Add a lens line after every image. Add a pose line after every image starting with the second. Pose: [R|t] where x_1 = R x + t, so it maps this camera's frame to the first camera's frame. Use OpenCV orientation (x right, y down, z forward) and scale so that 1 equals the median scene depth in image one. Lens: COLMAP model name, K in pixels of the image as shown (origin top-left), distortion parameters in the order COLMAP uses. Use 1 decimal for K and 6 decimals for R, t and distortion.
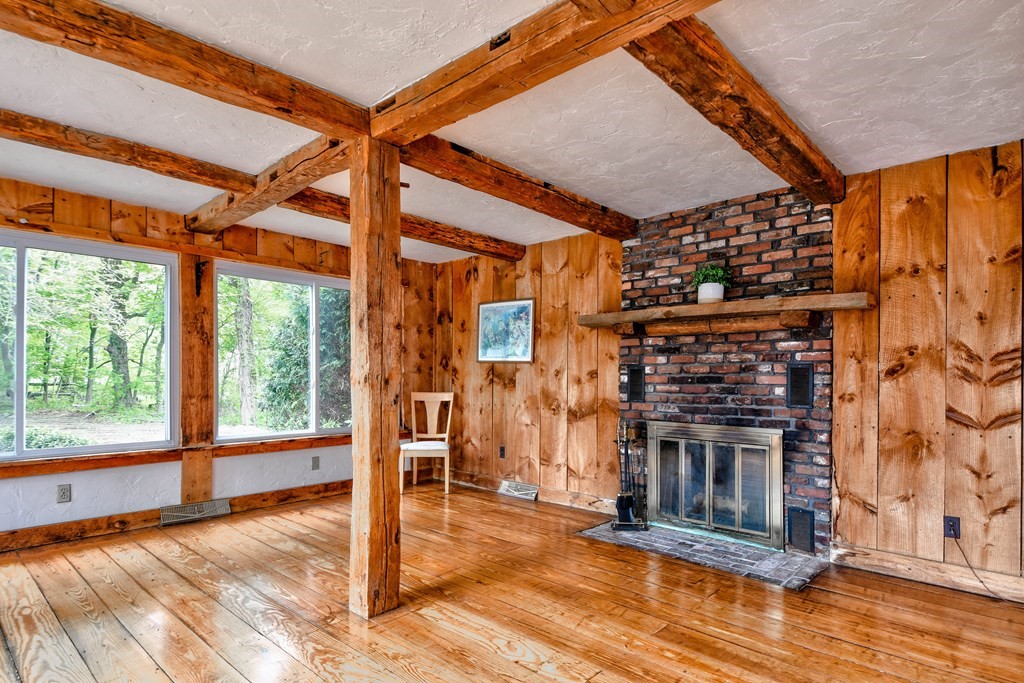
lens RADIAL K [[552.2, 0, 489.1], [0, 552.2, 379.5], [0, 0, 1]] dist [0.067637, -0.036269]
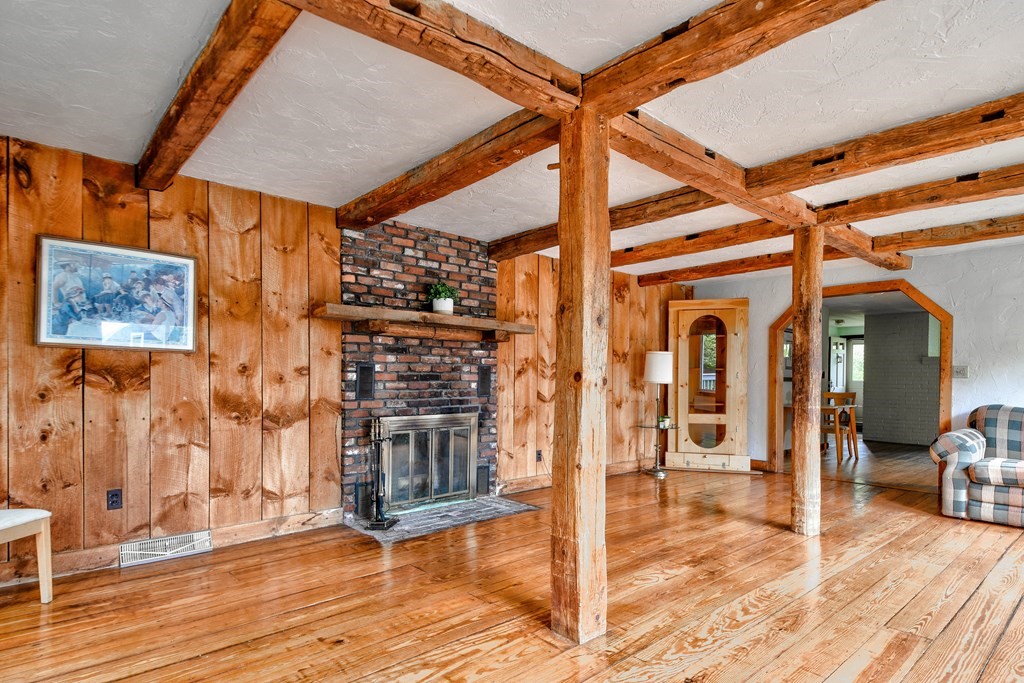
lens RADIAL K [[548.8, 0, 521.5], [0, 548.8, 388.2], [0, 0, 1]] dist [0.070164, -0.044557]
pose [[0.064474, -0.026069, 0.997579, -0.746892], [-0.003551, 0.999646, 0.026352, -0.007829], [-0.997913, -0.005241, 0.064358, 0.710838]]
